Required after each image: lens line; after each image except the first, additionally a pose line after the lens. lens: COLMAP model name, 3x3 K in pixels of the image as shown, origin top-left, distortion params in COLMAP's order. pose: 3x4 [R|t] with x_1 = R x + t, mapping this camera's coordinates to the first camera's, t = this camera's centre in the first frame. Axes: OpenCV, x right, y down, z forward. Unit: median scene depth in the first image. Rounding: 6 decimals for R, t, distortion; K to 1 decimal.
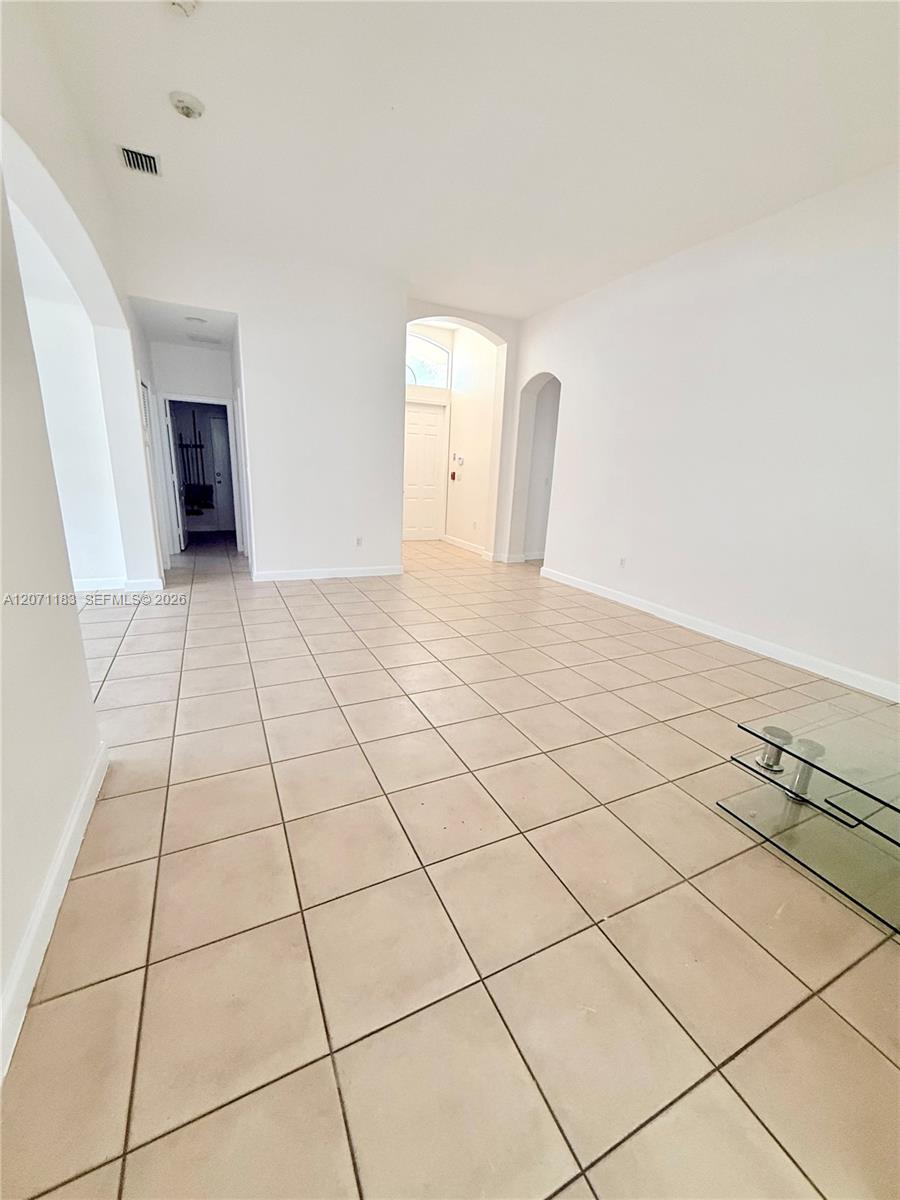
lens RADIAL K [[481.9, 0, 451.9], [0, 481.9, 601.5], [0, 0, 1]] dist [-0.001104, 0.000058]
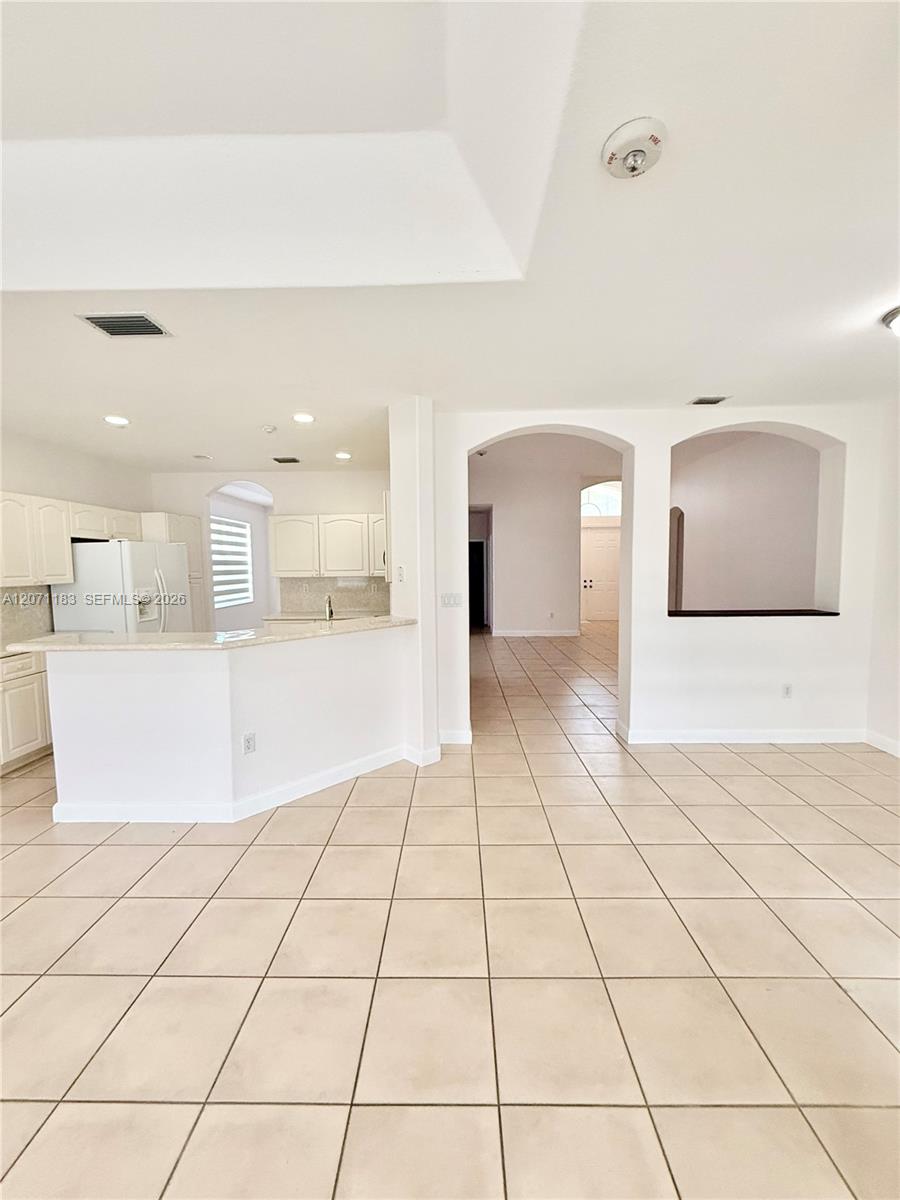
lens RADIAL K [[481.9, 0, 451.9], [0, 481.9, 601.5], [0, 0, 1]] dist [-0.001104, 0.000058]
pose [[0.890253, -0.028603, -0.454567, 0.252503], [-0.064014, 0.980262, -0.187051, 0.158294], [0.450945, 0.195622, 0.870851, -0.609468]]
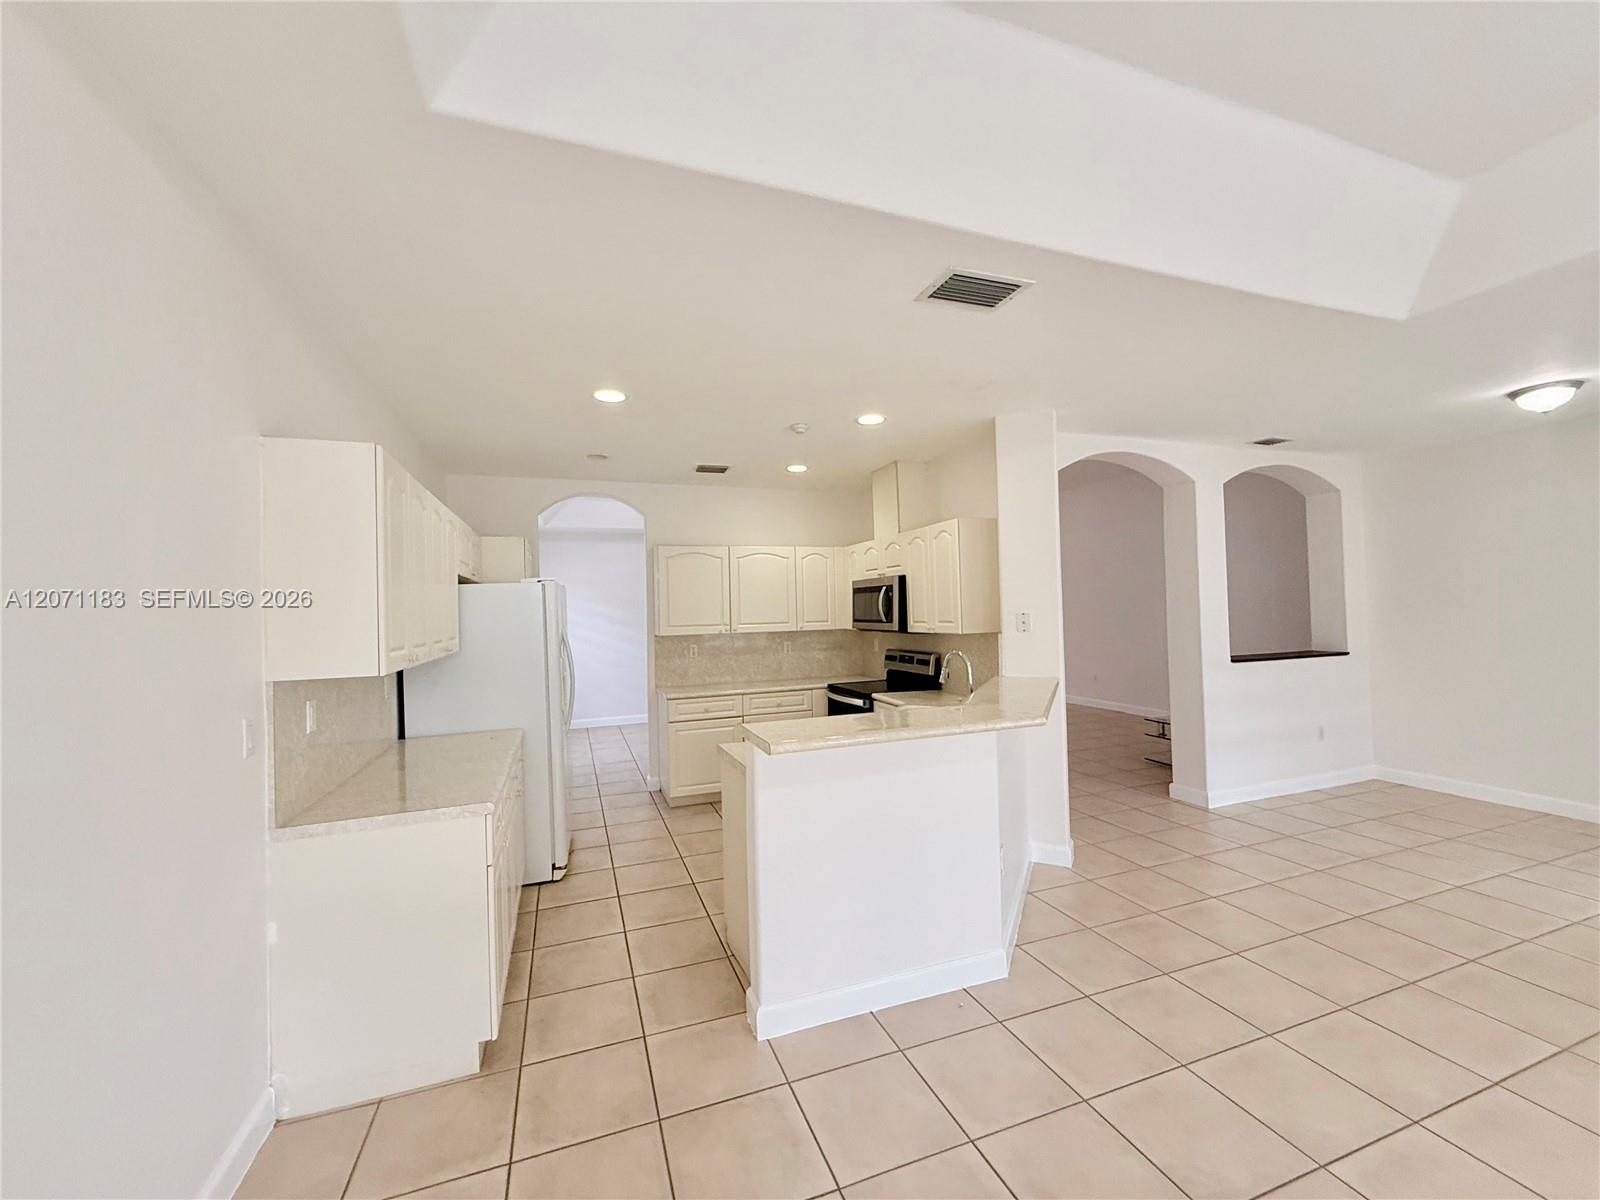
lens RADIAL K [[642.5, 0, 802.8], [0, 642.5, 602.2], [0, 0, 1]] dist [-0.001104, 0.000058]
pose [[0.991276, -0.082096, -0.103108, -0.225820], [0.049275, 0.956425, -0.287789, 0.170216], [0.122242, 0.280198, 0.952127, -0.760430]]
